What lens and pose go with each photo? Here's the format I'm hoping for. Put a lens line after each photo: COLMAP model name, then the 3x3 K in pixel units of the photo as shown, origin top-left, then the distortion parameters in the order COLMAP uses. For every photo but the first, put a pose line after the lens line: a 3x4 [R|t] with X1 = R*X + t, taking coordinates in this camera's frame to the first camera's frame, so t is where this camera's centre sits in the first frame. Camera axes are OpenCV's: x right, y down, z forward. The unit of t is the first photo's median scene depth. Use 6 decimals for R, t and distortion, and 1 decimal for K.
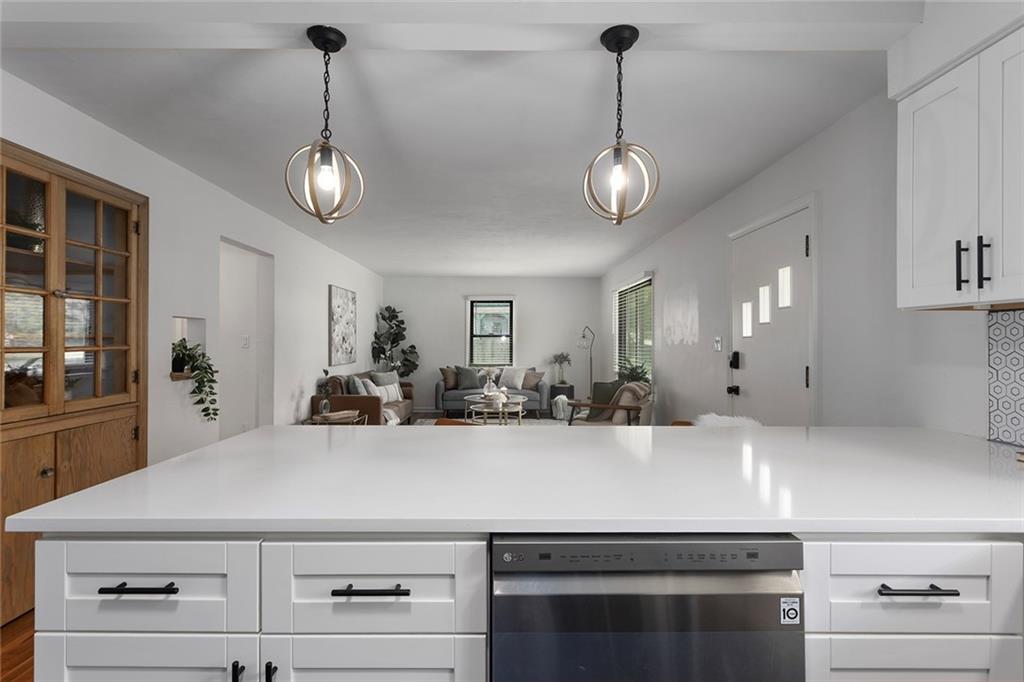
lens RADIAL K [[491.9, 0, 511.0], [0, 491.9, 323.4], [0, 0, 1]] dist [0.045074, 0.000287]
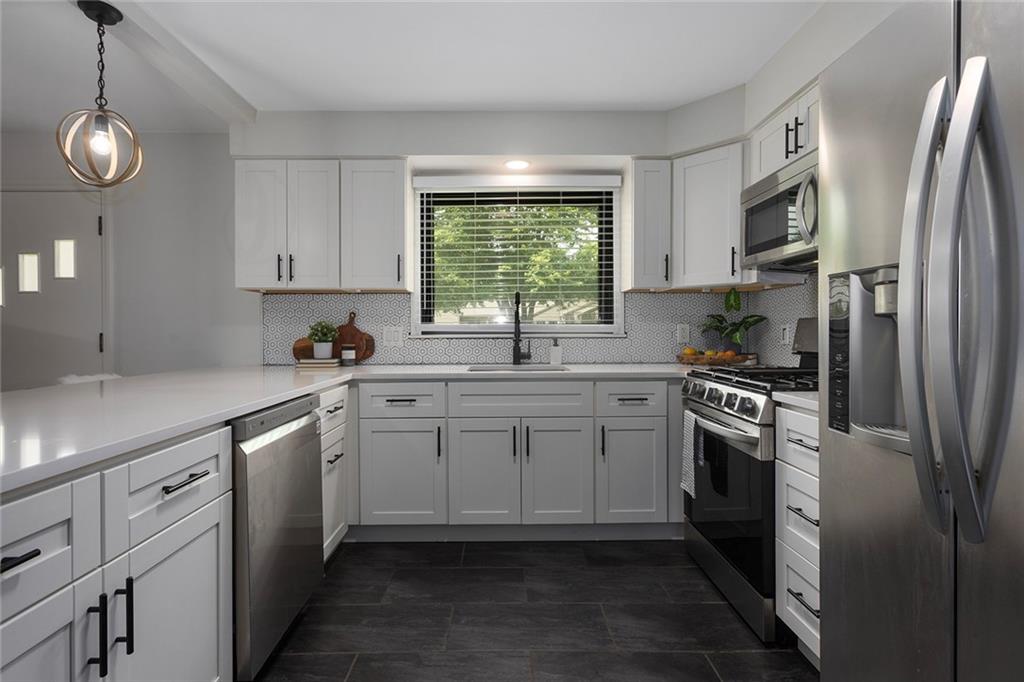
lens RADIAL K [[500.3, 0, 512.0], [0, 500.3, 341.0], [0, 0, 1]] dist [0.001155, 0.000210]
pose [[-0.004064, -0.027582, 0.999611, -0.850613], [-0.031330, 0.999132, 0.027442, 0.068173], [-0.999501, -0.031206, -0.004925, 0.114438]]
